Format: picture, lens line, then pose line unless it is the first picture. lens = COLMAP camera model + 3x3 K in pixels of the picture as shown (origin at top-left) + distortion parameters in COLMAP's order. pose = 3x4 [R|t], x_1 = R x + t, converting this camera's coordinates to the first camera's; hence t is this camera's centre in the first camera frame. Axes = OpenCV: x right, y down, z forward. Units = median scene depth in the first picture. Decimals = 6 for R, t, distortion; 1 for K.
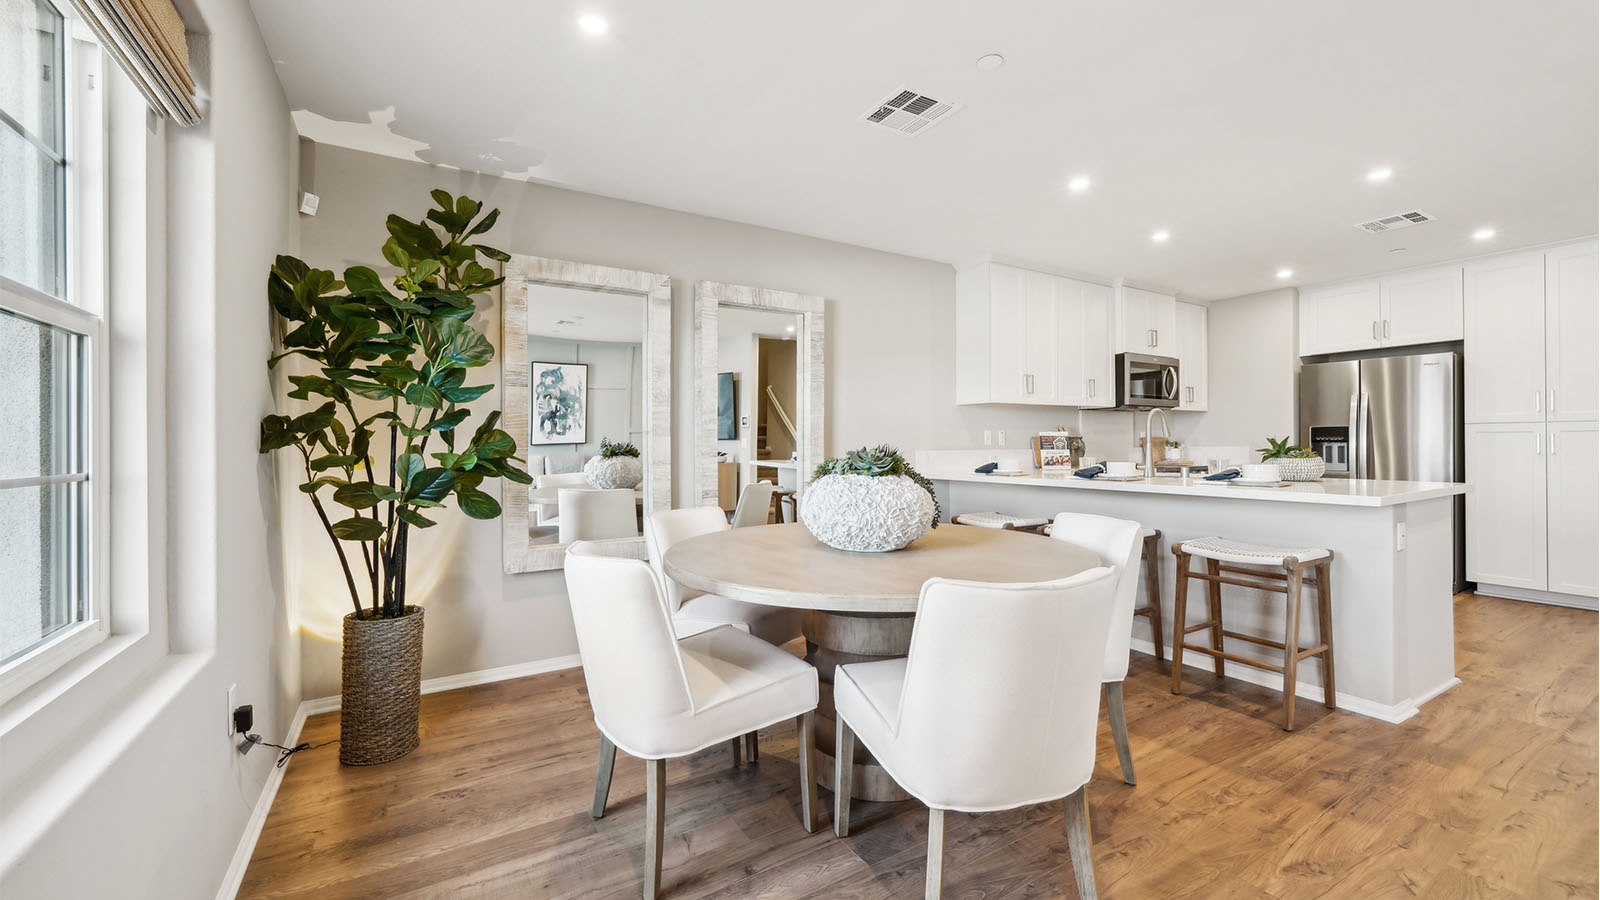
lens RADIAL K [[639.2, 0, 781.4], [0, 639.2, 440.4], [0, 0, 1]] dist [-0.008325, 0.002545]
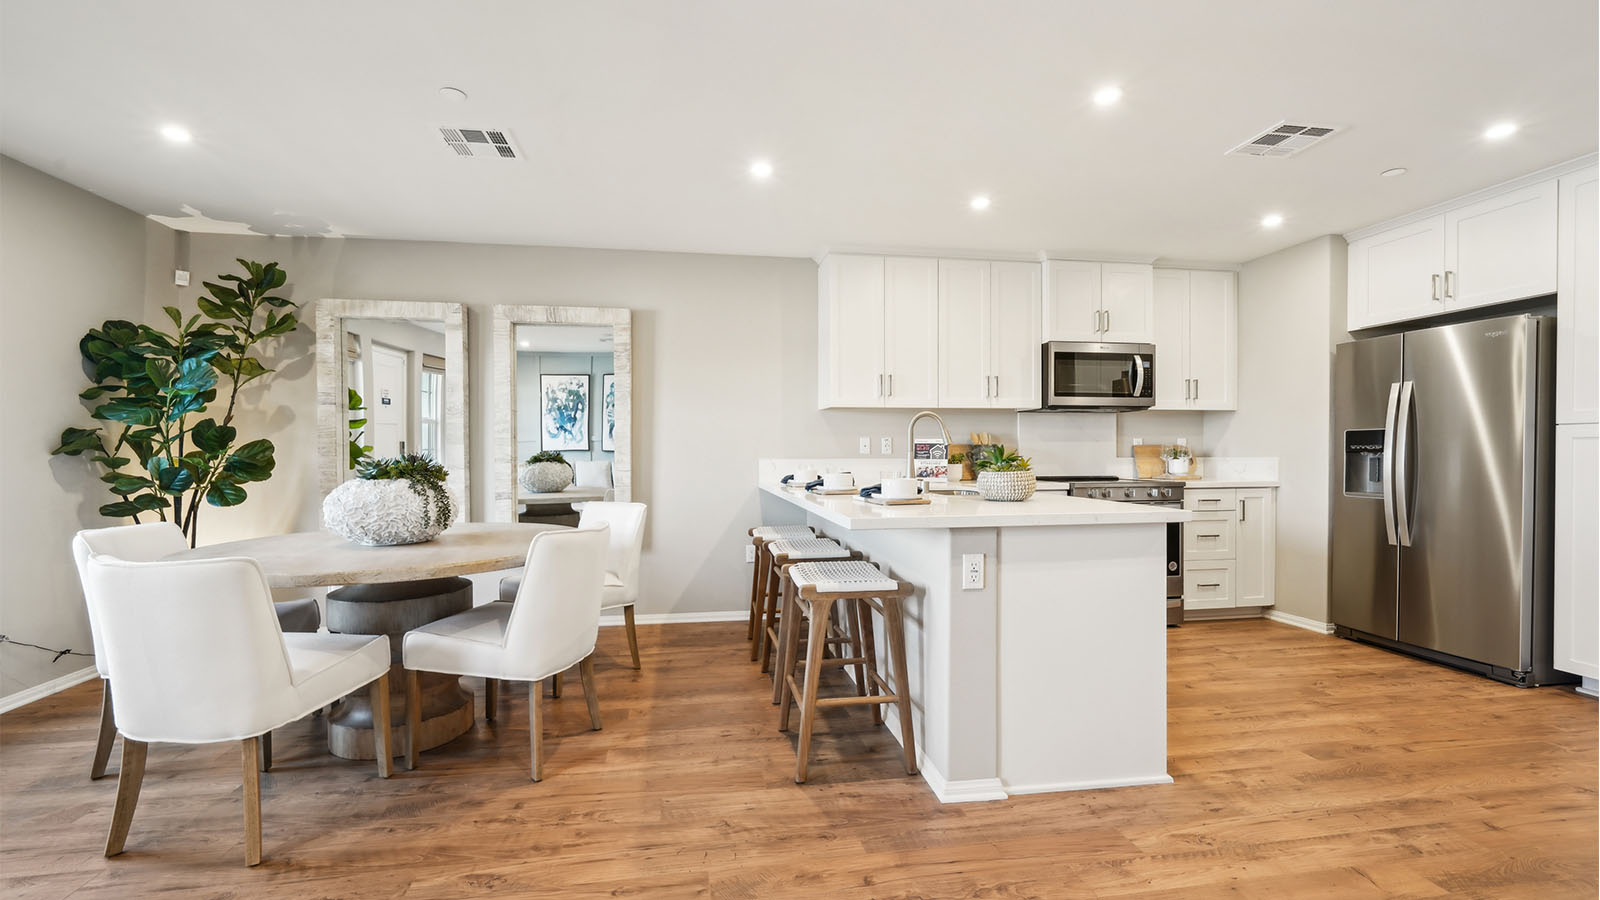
lens RADIAL K [[665.8, 0, 781.3], [0, 665.8, 458.5], [0, 0, 1]] dist [-0.006731, 0.001745]
pose [[0.925039, 0.008410, -0.379778, 0.611779], [-0.002300, 0.999861, 0.016540, -0.000828], [0.379864, -0.014427, 0.924930, 0.085358]]
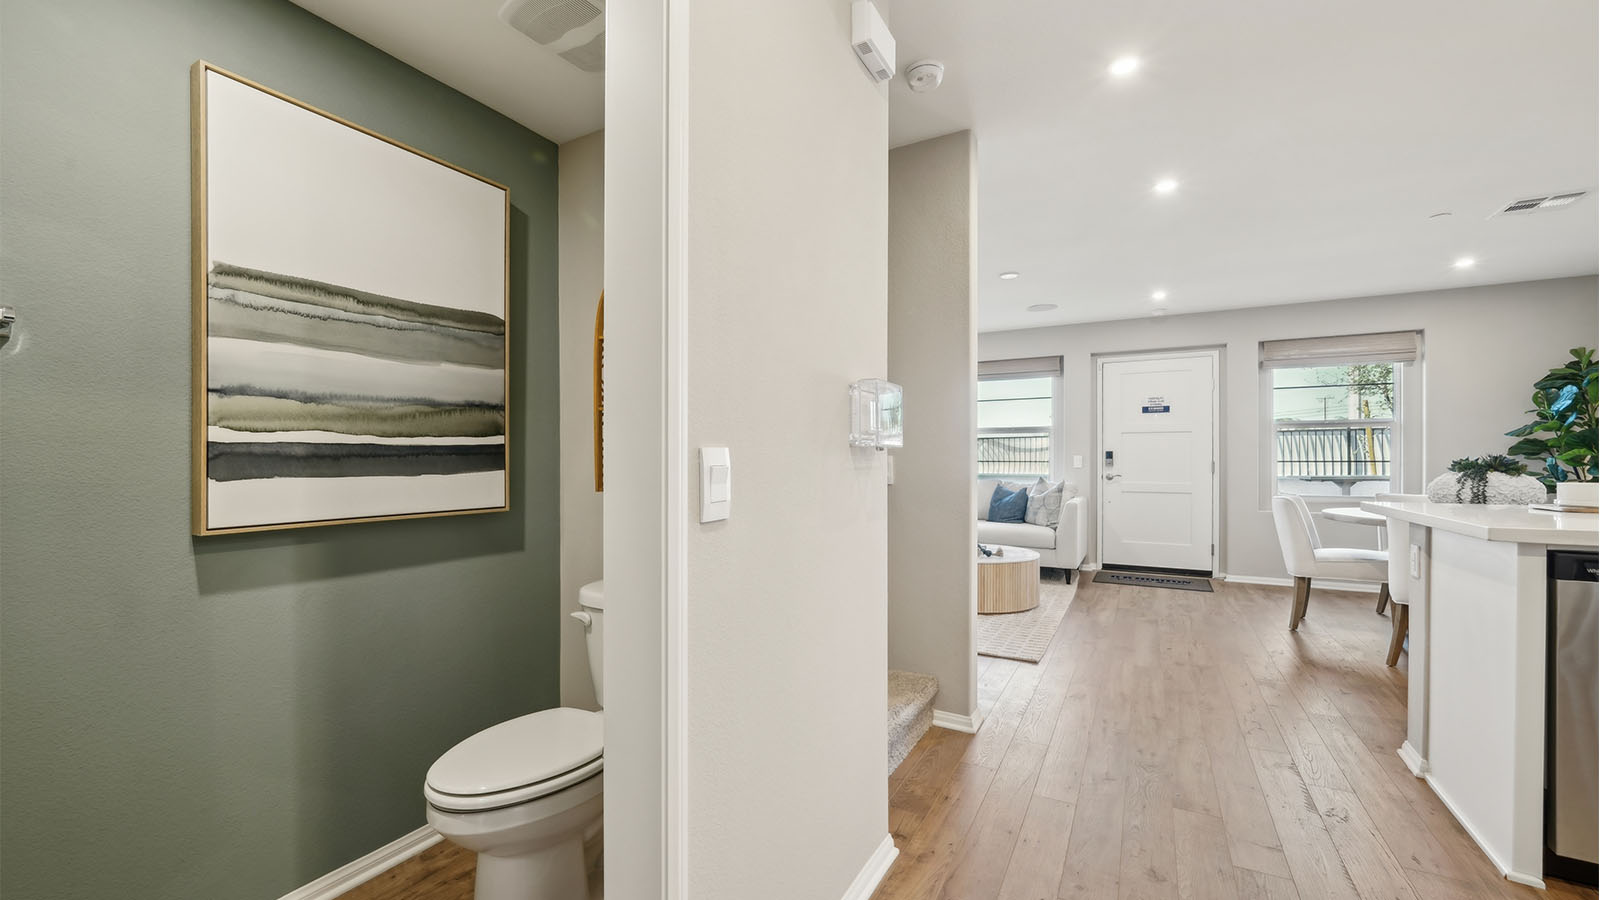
lens RADIAL K [[639.2, 0, 793.5], [0, 639.2, 461.8], [0, 0, 1]] dist [-0.008325, 0.002545]
pose [[-0.867834, 0.011024, -0.496732, 1.232563], [0.009882, 0.999939, 0.004926, 0.001797], [0.496756, -0.000634, -0.867890, 0.764532]]
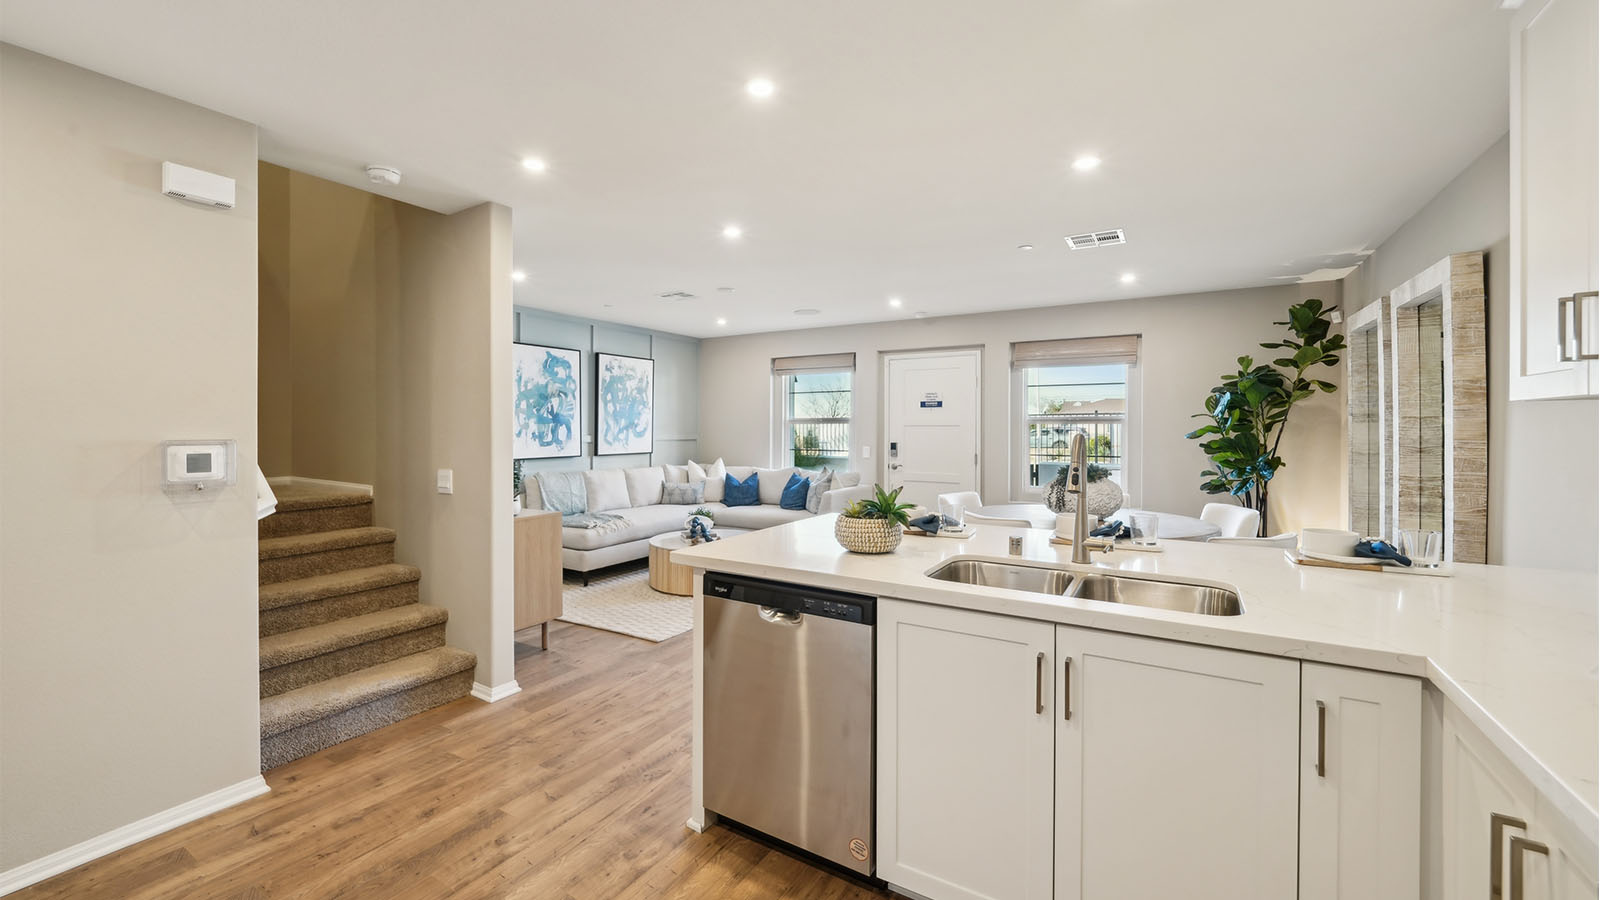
lens RADIAL K [[639.2, 0, 783.3], [0, 639.2, 429.7], [0, 0, 1]] dist [-0.008325, 0.002545]
pose [[-0.890923, 0.008305, -0.454079, 0.843951], [0.006778, 0.999965, 0.004989, -0.046908], [0.454104, 0.001367, -0.890947, 1.103890]]
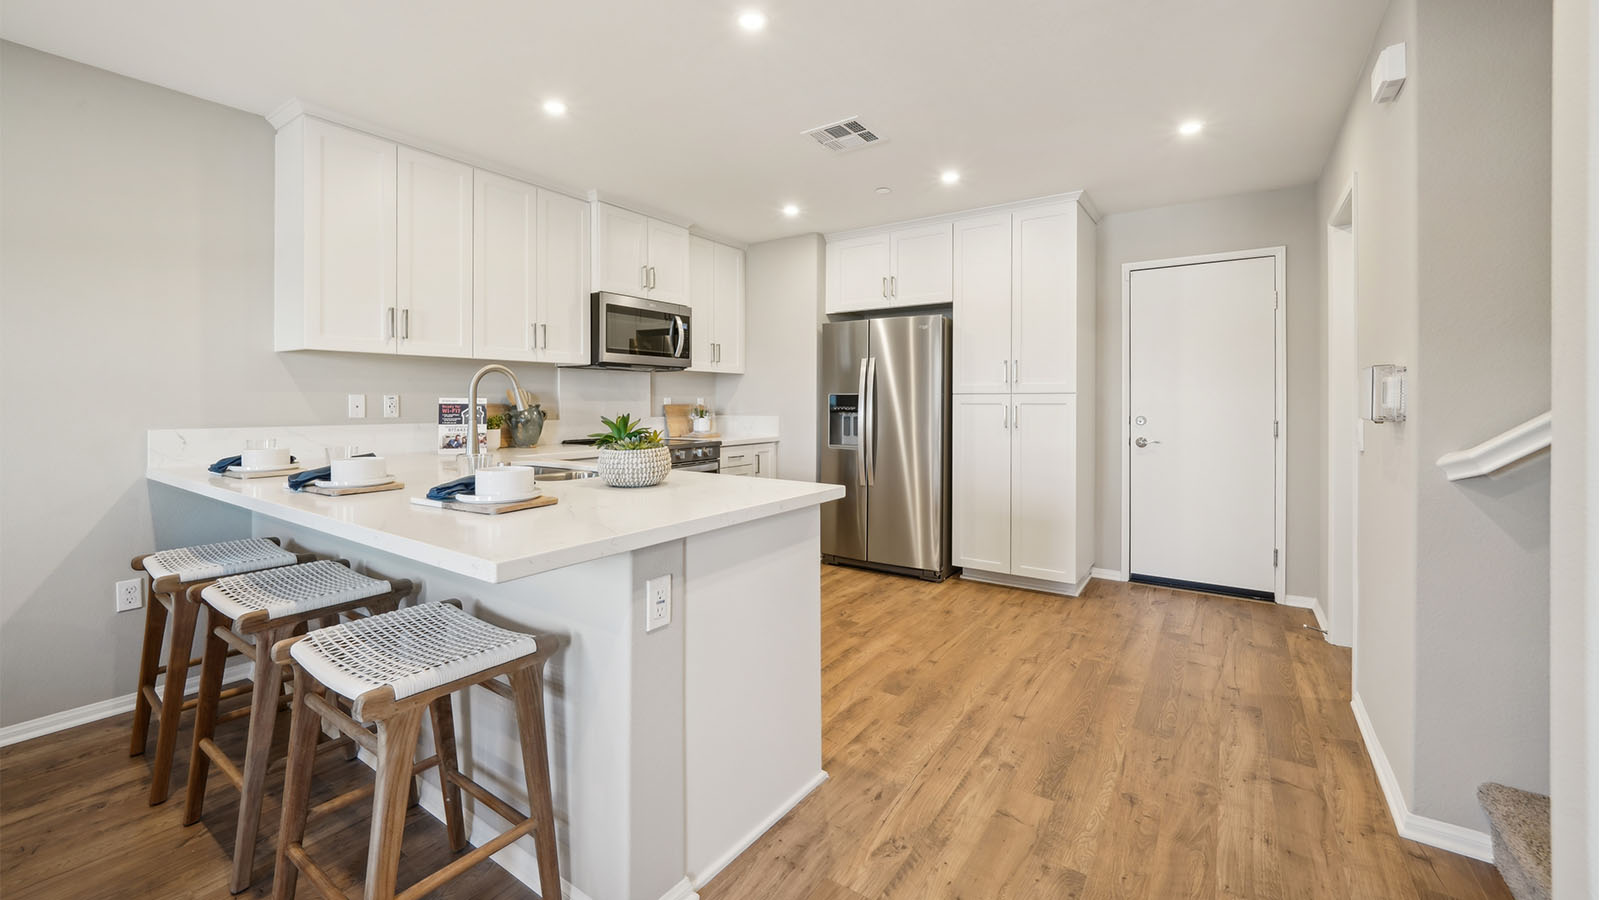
lens RADIAL K [[639.2, 0, 787.5], [0, 639.2, 403.7], [0, 0, 1]] dist [-0.008325, 0.002545]
pose [[0.912684, 0.006513, 0.408613, 0.487169], [-0.009189, 0.999947, 0.004587, -0.014018], [-0.408562, -0.007941, 0.912696, 0.258441]]
